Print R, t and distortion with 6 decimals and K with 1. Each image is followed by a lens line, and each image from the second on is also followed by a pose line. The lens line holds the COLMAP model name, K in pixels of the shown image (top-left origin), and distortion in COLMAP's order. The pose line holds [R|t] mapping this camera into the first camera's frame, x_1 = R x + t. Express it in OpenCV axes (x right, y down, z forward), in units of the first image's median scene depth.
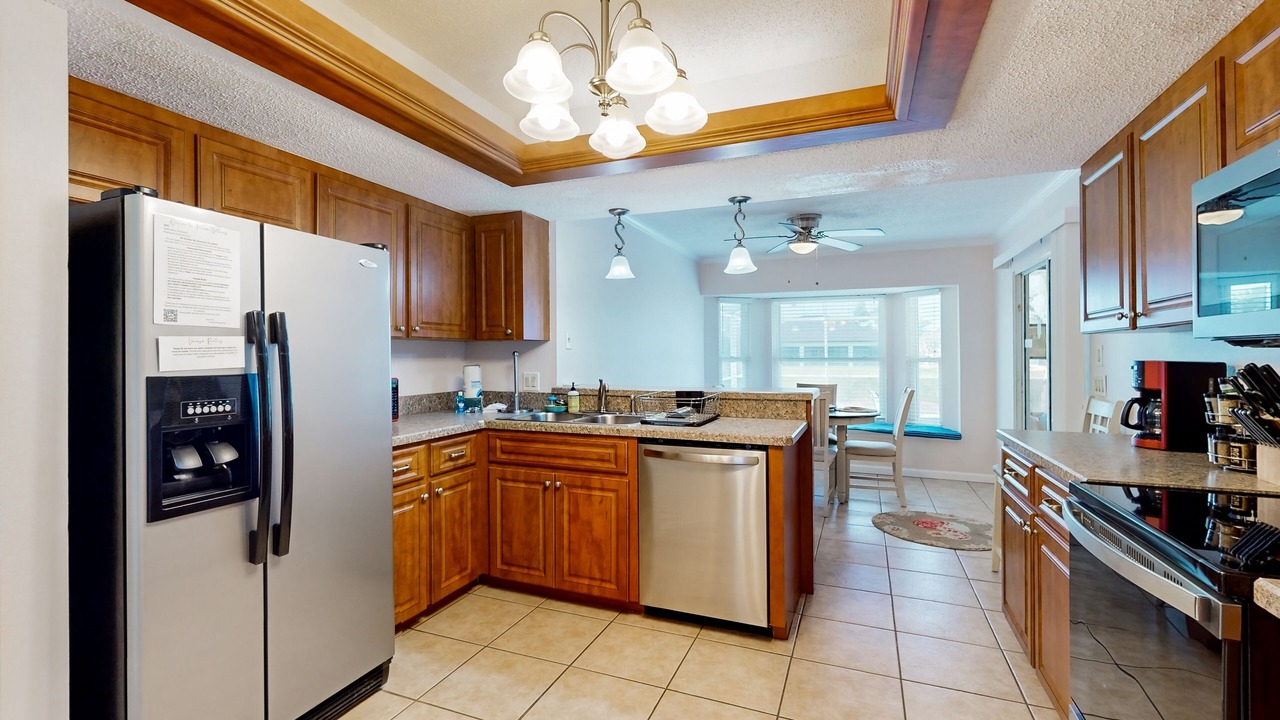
lens RADIAL K [[560.6, 0, 629.9], [0, 560.6, 354.2], [0, 0, 1]] dist [-0.000156, -0.000231]
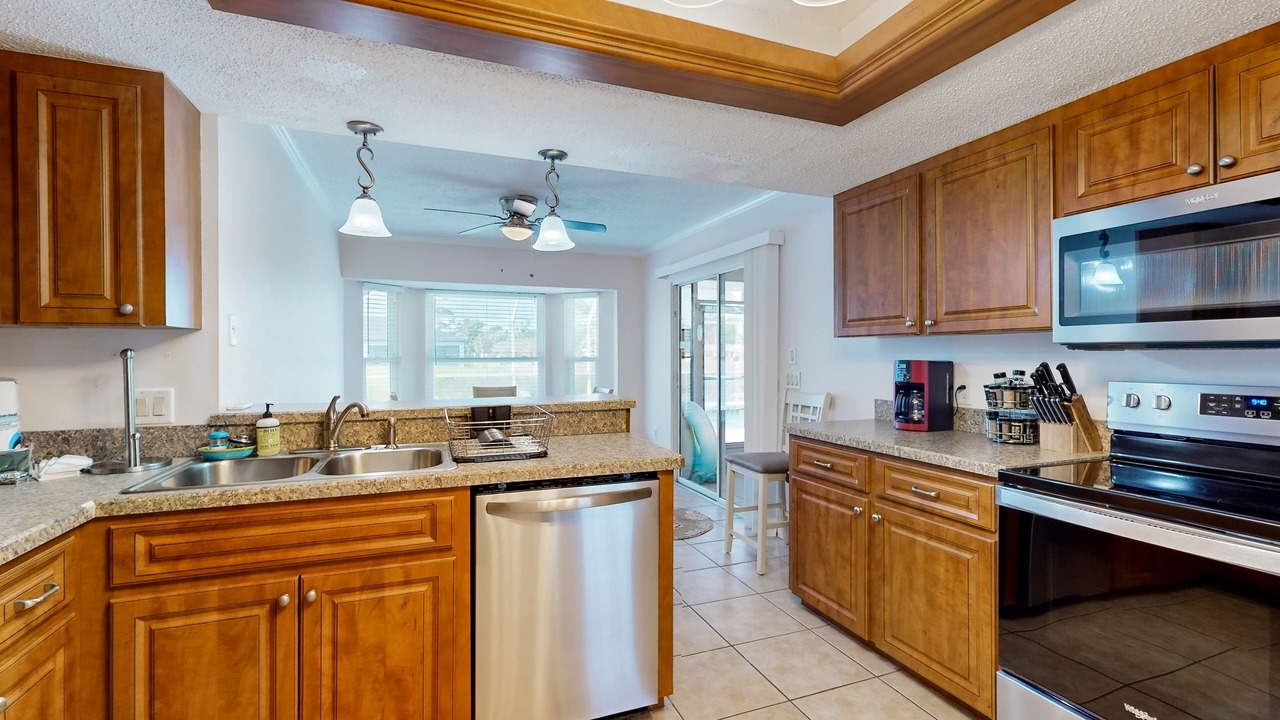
lens RADIAL K [[560.6, 0, 639.4], [0, 560.6, 353.0], [0, 0, 1]] dist [-0.000156, -0.000231]
pose [[0.718847, 0.001882, 0.695166, -0.259893], [-0.001102, 0.999998, -0.001567, -0.001259], [-0.695168, 0.000361, 0.718847, 0.367635]]
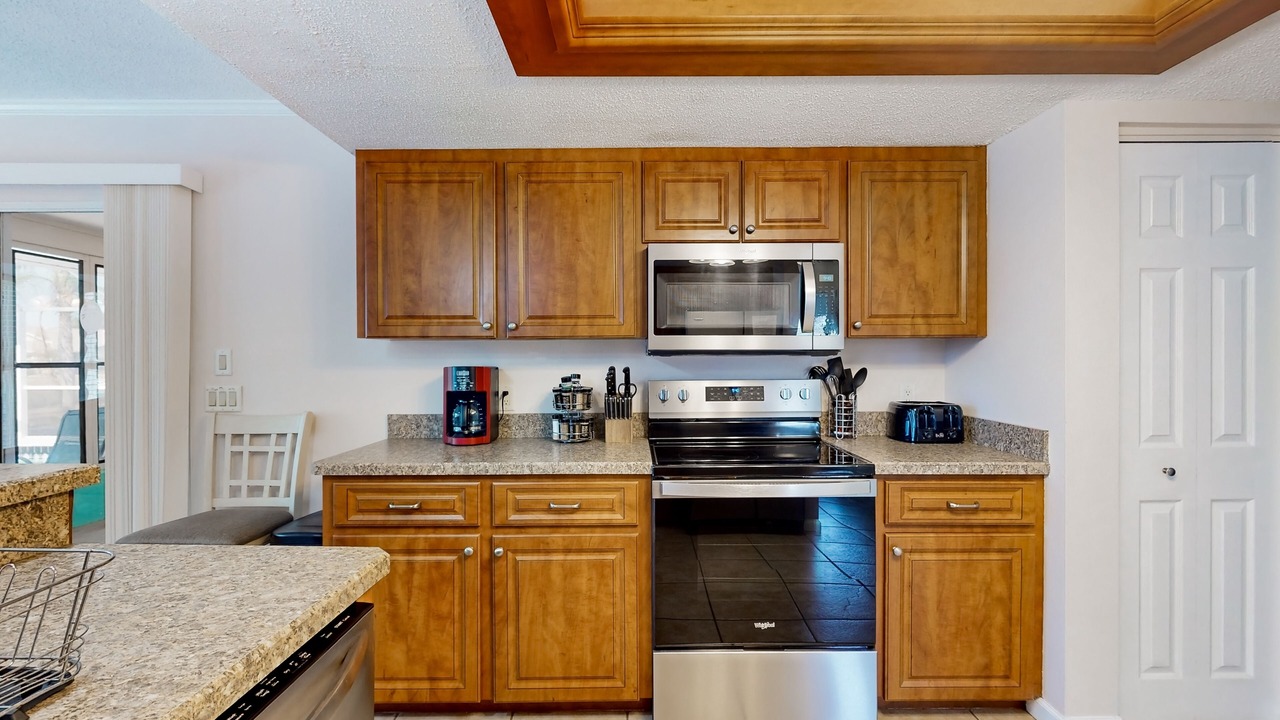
lens RADIAL K [[560.6, 0, 645.6], [0, 560.6, 360.9], [0, 0, 1]] dist [-0.000156, -0.000231]
pose [[-0.388021, -0.003253, 0.921645, -0.164548], [0.001692, 0.999990, 0.004242, -0.002453], [-0.921649, 0.003206, -0.388011, 0.777294]]
